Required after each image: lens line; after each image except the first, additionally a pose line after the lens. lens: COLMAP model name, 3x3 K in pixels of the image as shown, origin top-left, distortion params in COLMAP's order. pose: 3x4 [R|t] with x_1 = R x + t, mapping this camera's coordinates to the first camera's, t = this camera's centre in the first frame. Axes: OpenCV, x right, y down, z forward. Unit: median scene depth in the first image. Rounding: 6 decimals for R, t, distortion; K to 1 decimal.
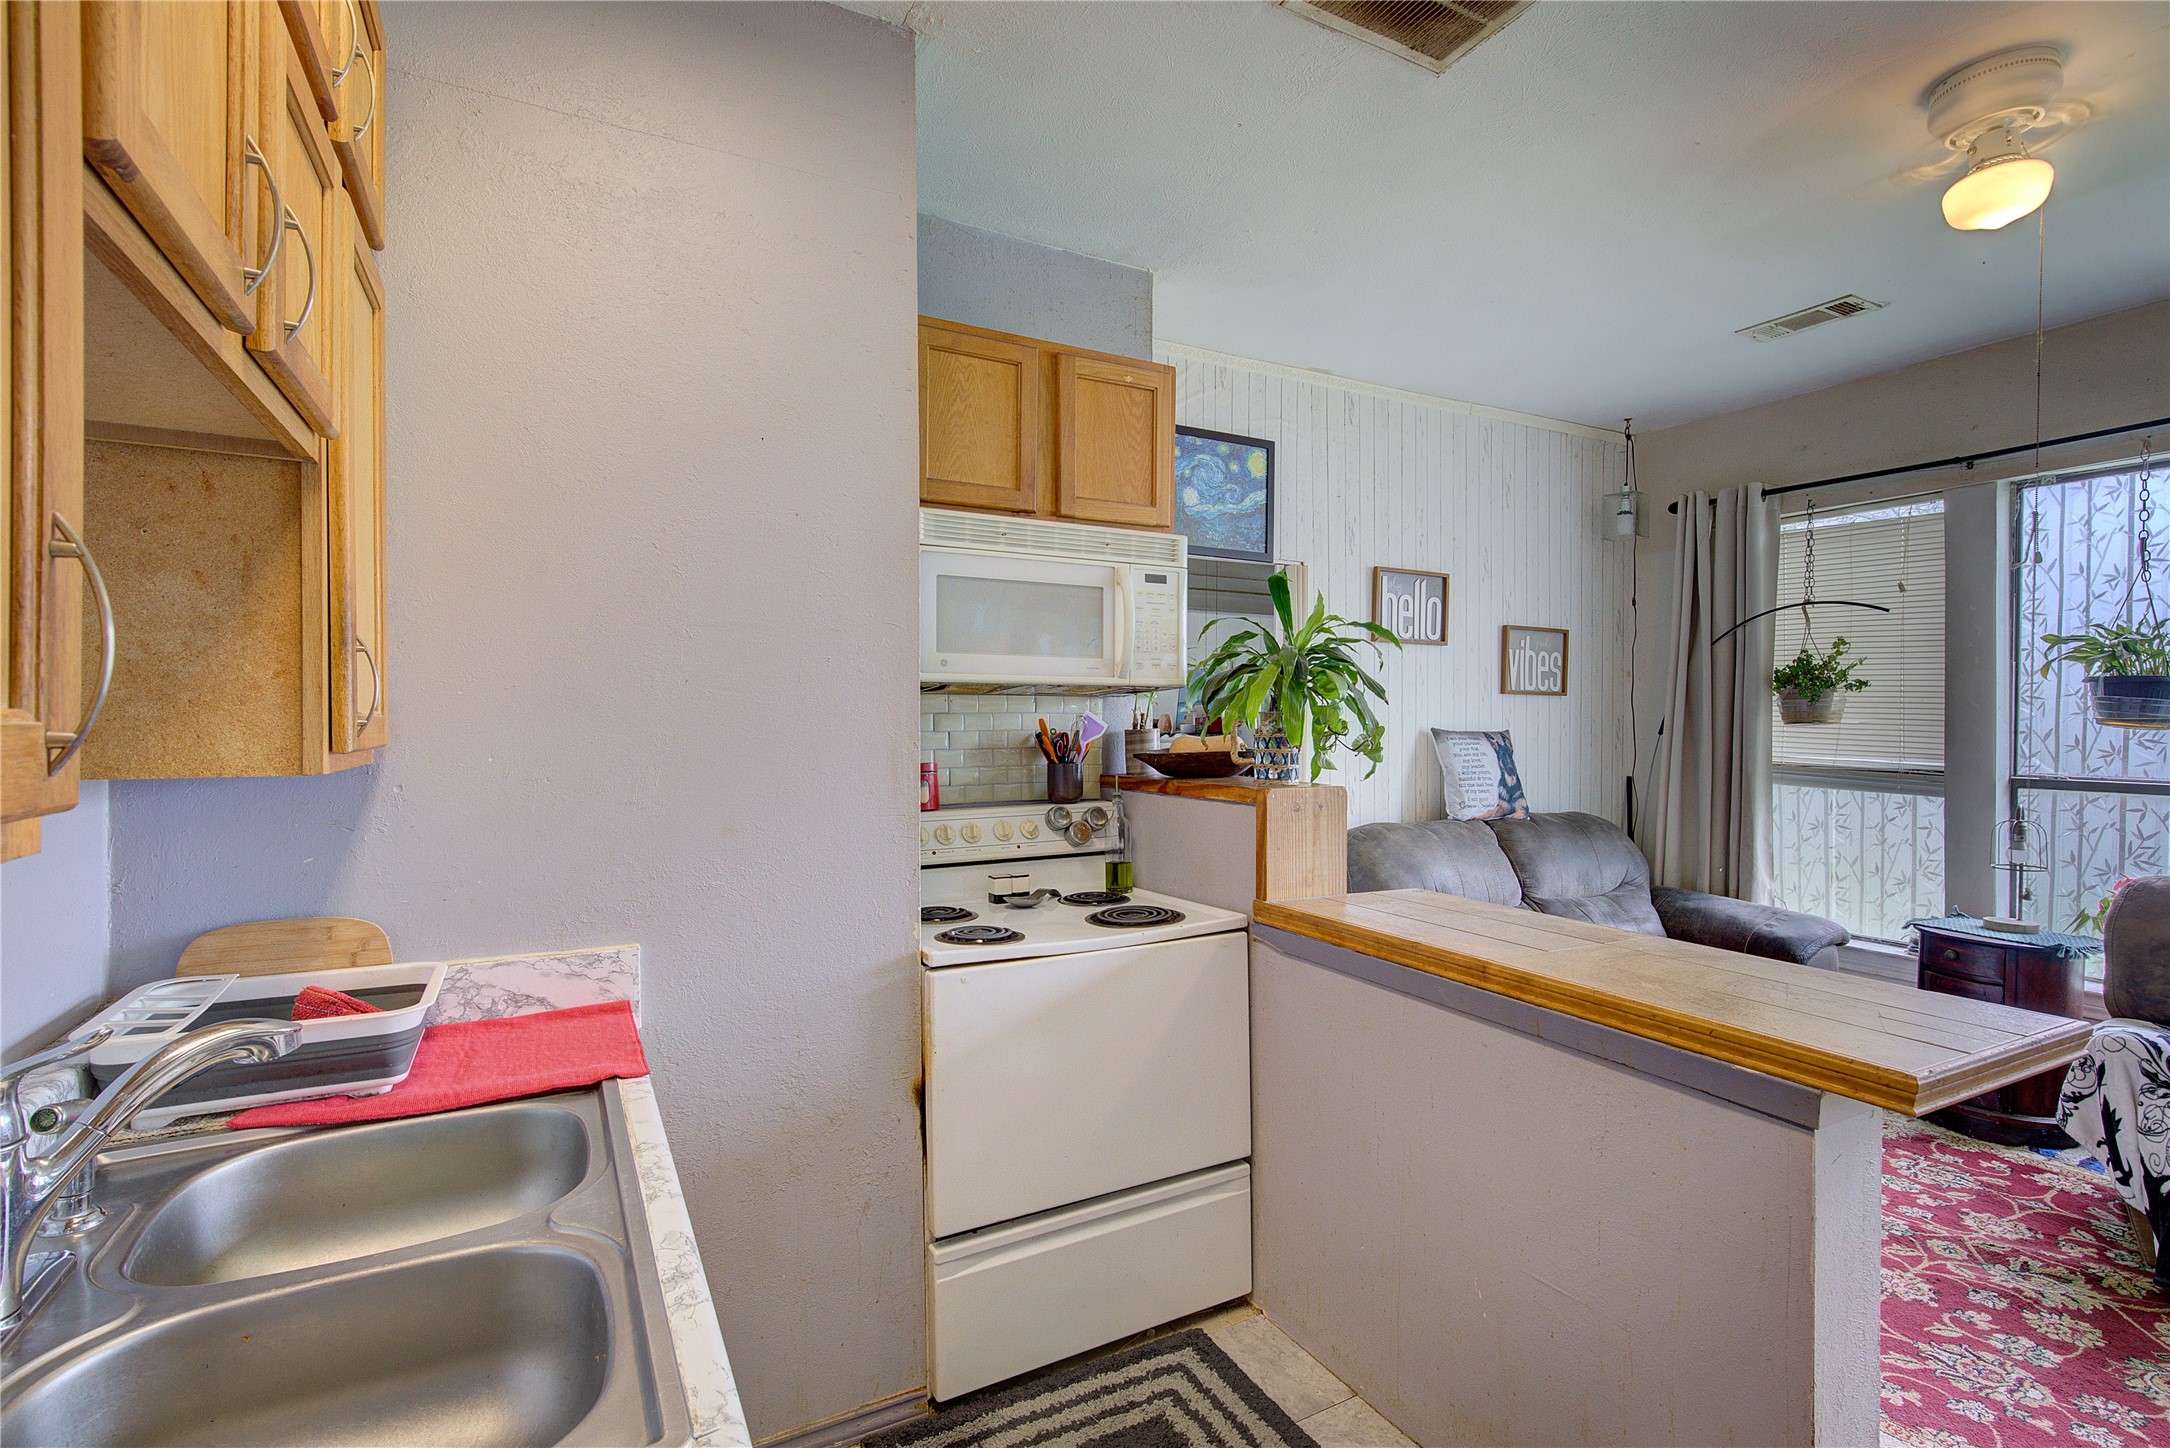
lens RADIAL K [[985.8, 0, 1083.0], [0, 985.8, 729.6], [0, 0, 1]] dist [0.000451, -0.000475]
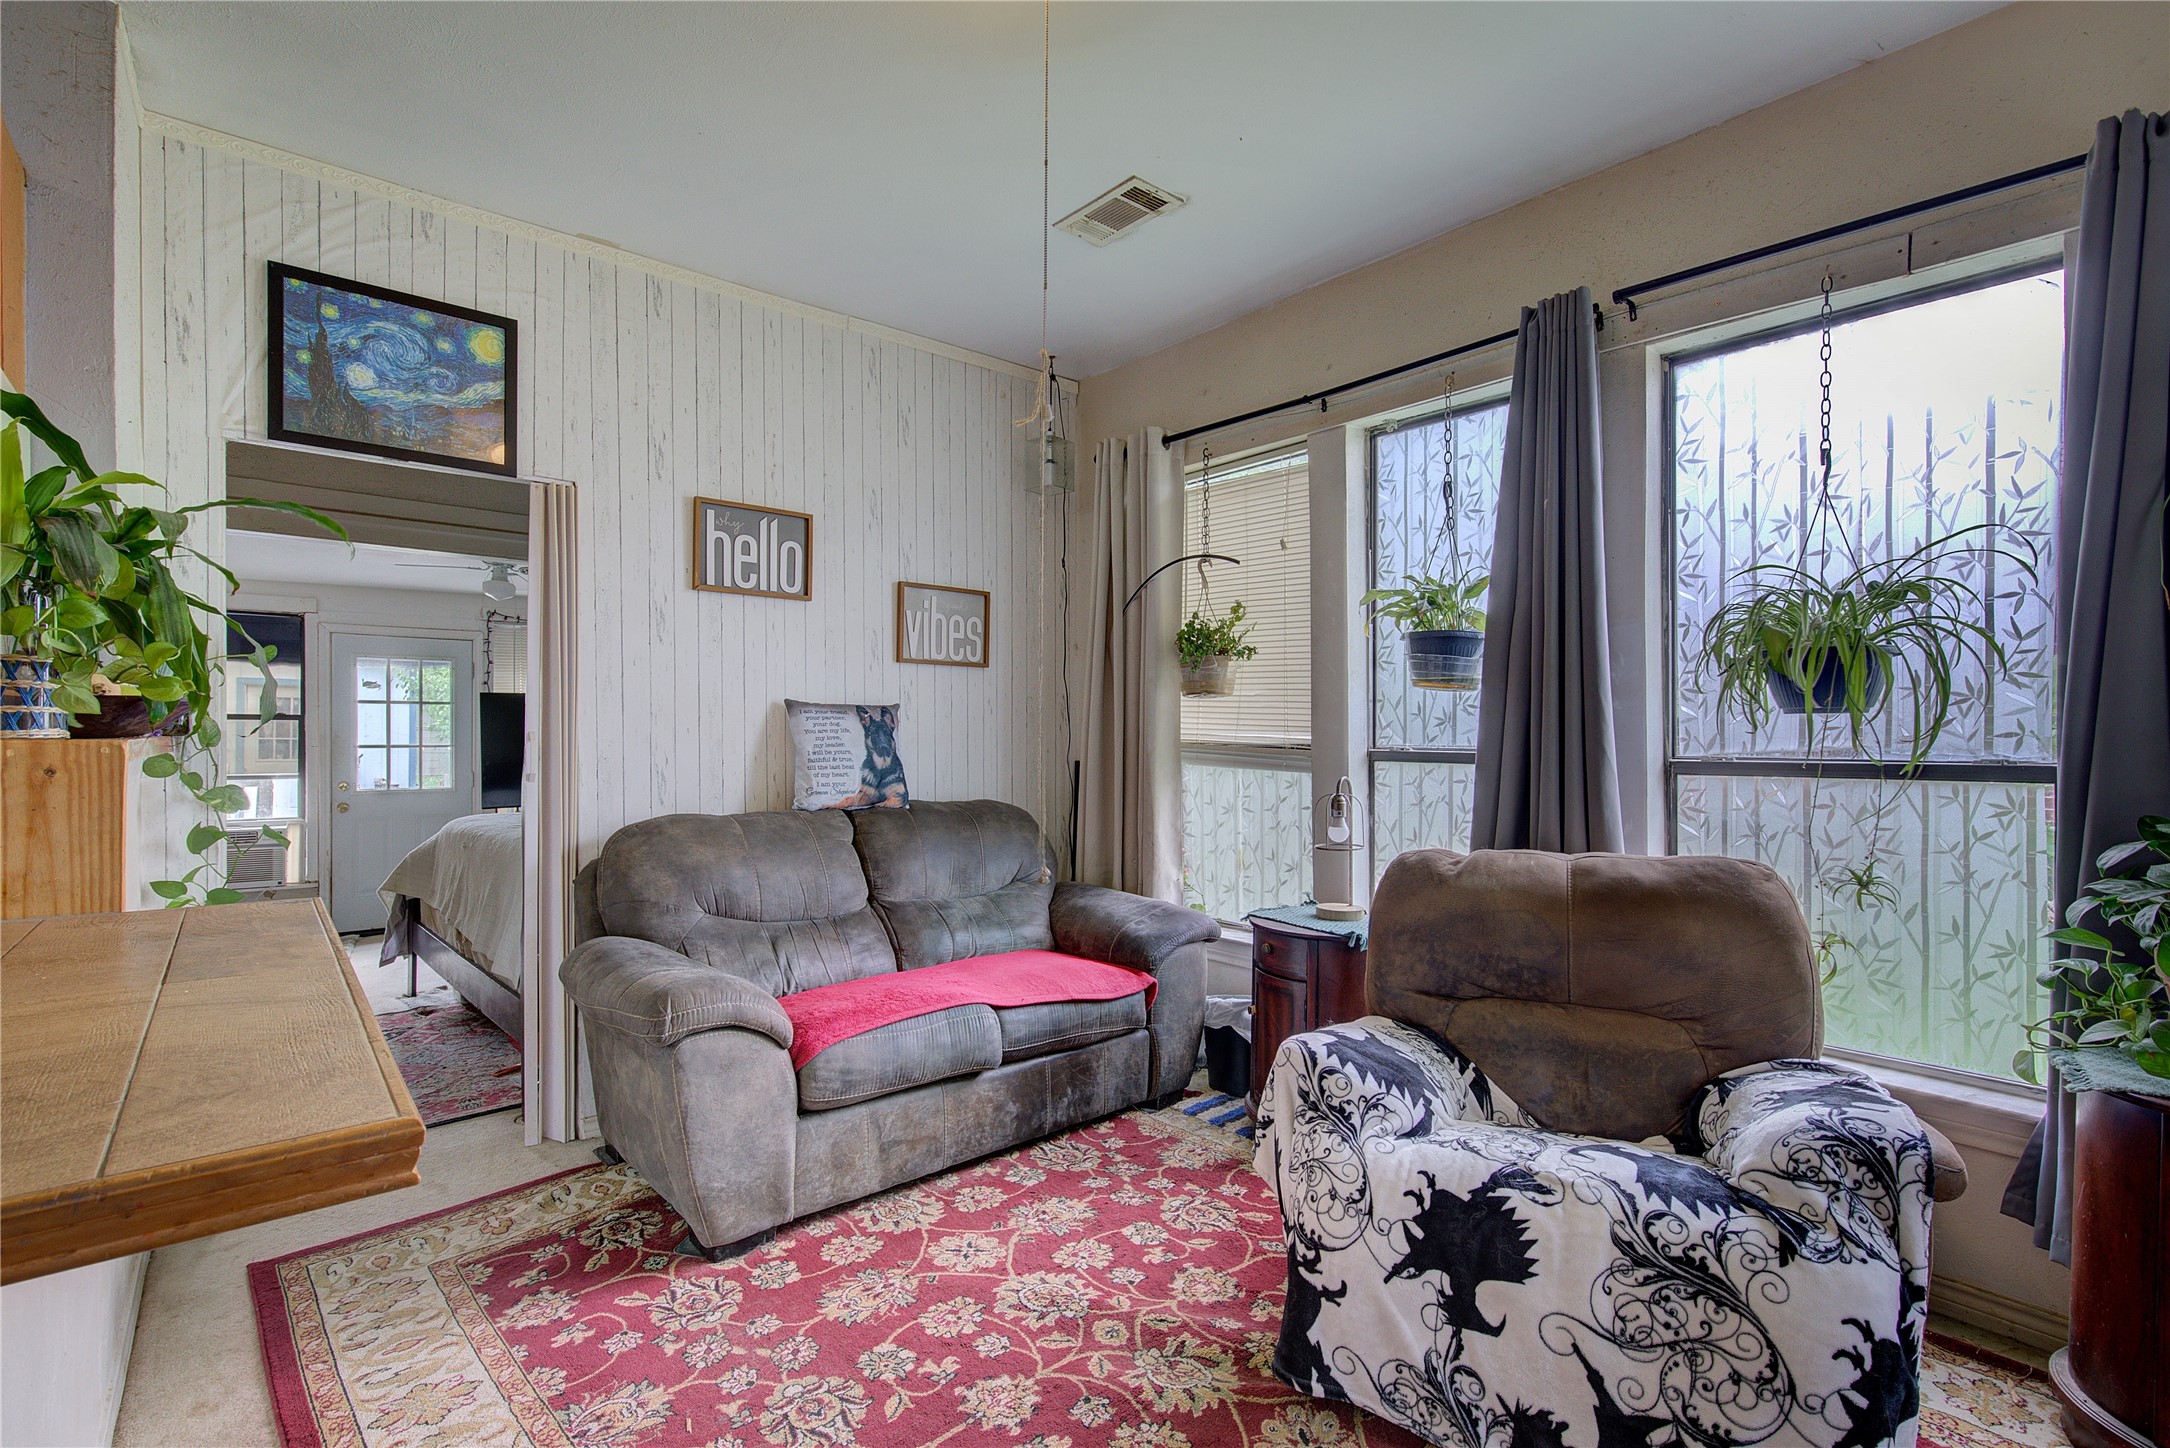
lens RADIAL K [[985.8, 0, 1084.7], [0, 985.8, 730.2], [0, 0, 1]] dist [0.000451, -0.000475]
pose [[0.975887, -0.001294, 0.218272, 0.517985], [0.003938, 0.999924, -0.011680, 0.042975], [-0.218240, 0.012258, 0.975818, 0.175869]]
